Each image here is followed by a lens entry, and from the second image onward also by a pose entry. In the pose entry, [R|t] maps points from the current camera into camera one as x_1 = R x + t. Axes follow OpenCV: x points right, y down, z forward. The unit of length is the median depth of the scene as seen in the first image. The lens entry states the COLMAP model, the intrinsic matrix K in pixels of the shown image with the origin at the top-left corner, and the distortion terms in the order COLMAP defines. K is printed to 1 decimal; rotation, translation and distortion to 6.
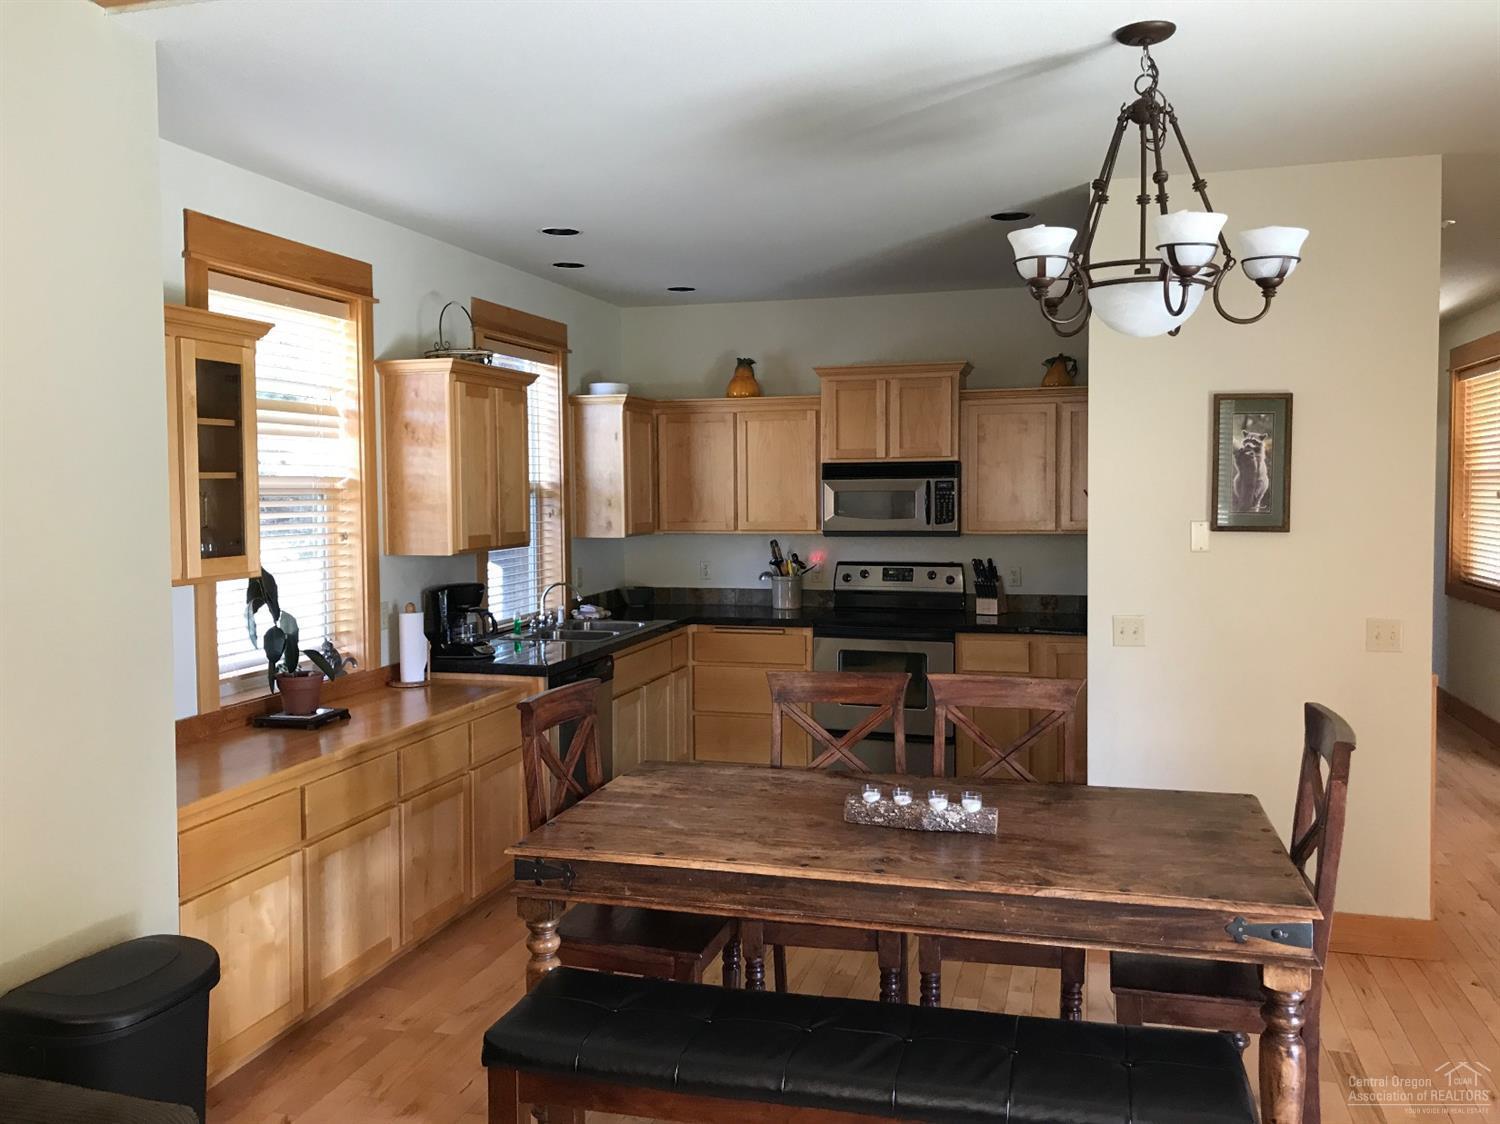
lens RADIAL K [[1200.3, 0, 744.2], [0, 1200.3, 536.5], [0, 0, 1]] dist [-0.009705, -0.009367]
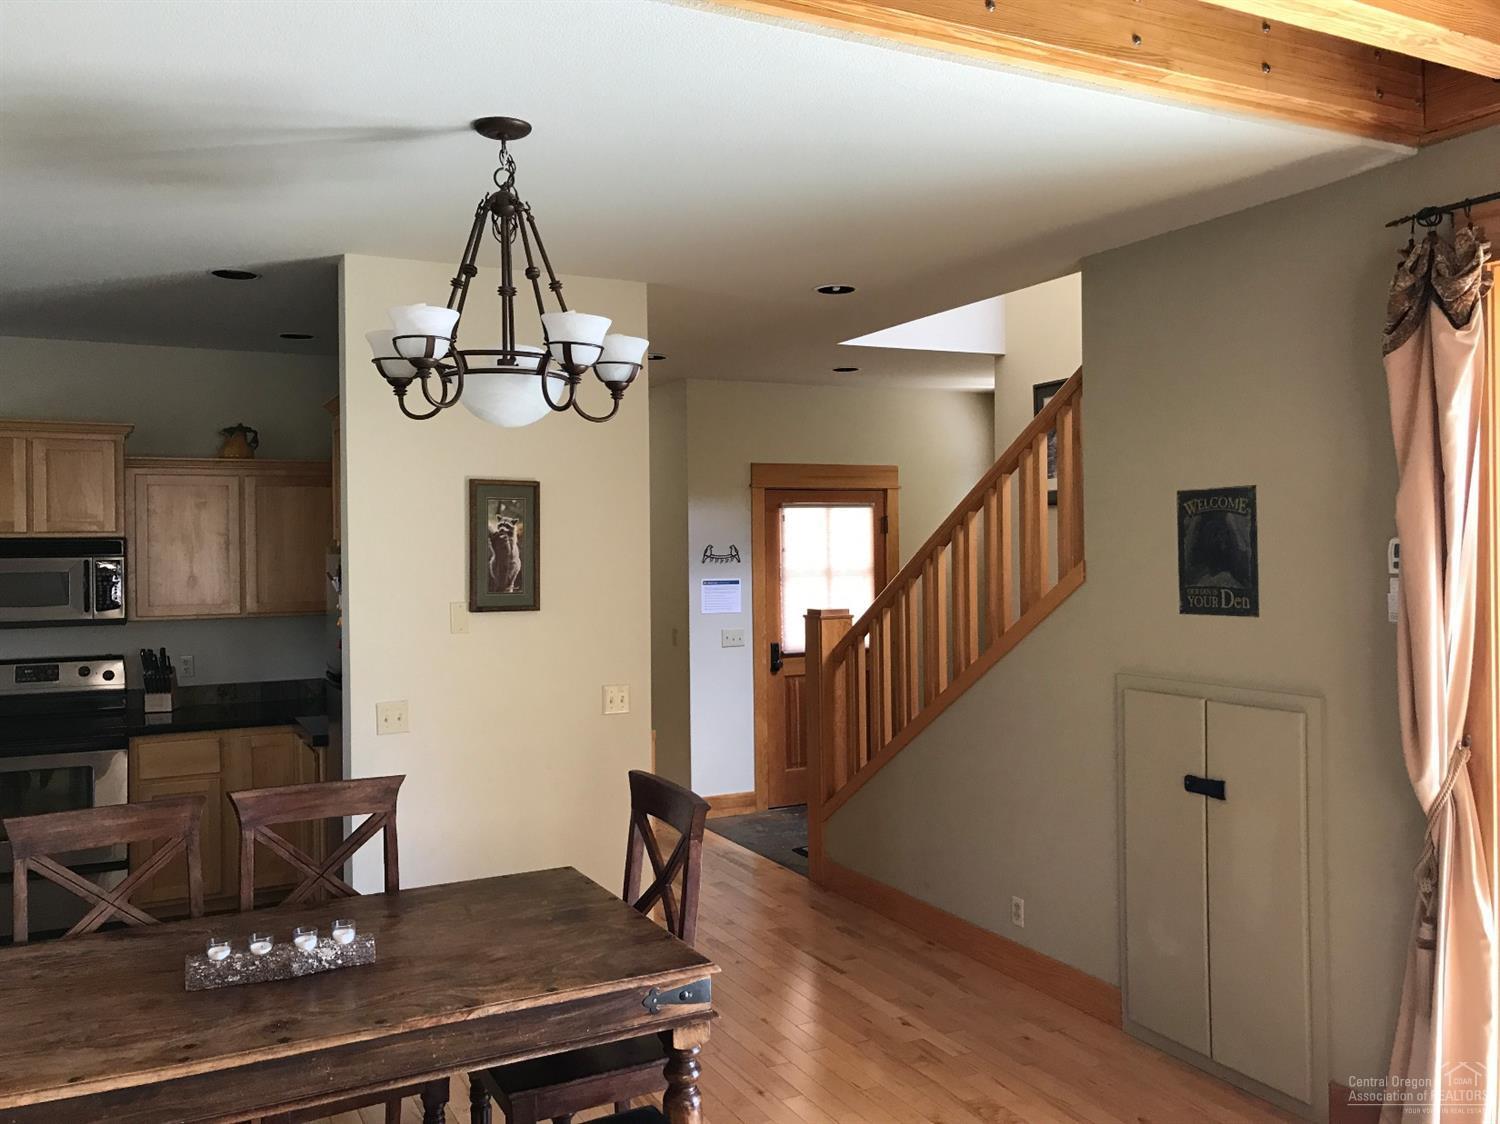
lens RADIAL K [[1205.4, 0, 730.1], [0, 1205.4, 549.8], [0, 0, 1]] dist [0.015435, 0.005789]
pose [[0.732257, -0.000998, 0.681028, -0.212272], [0.032430, 0.998916, -0.033405, -0.023256], [-0.680256, 0.046547, 0.731495, 0.133982]]
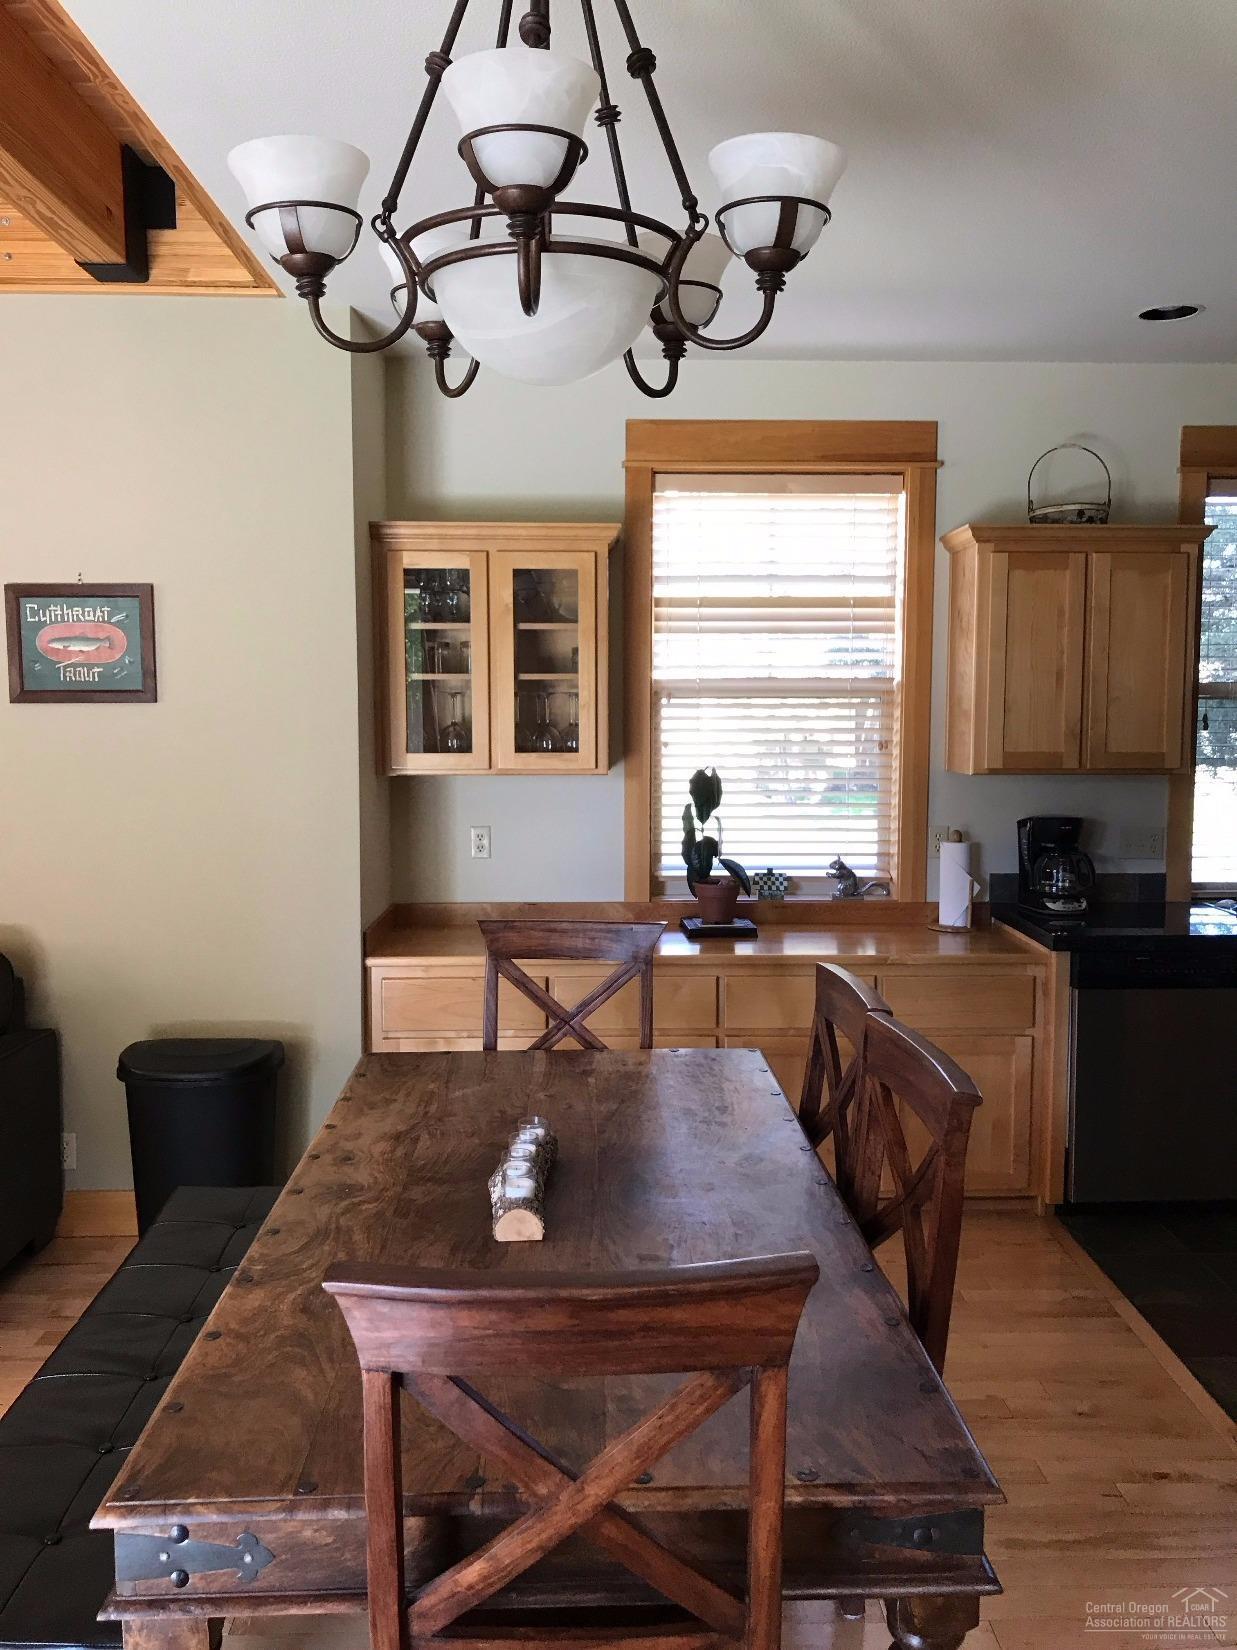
lens RADIAL K [[1368.4, 0, 644.7], [0, 1368.4, 798.3], [0, 0, 1]] dist [0.126750, -0.169313]
pose [[0.303759, 0.097508, -0.947746, 0.915879], [-0.052160, 0.994959, 0.085648, -0.061180], [0.951320, 0.023418, 0.307314, 0.833240]]
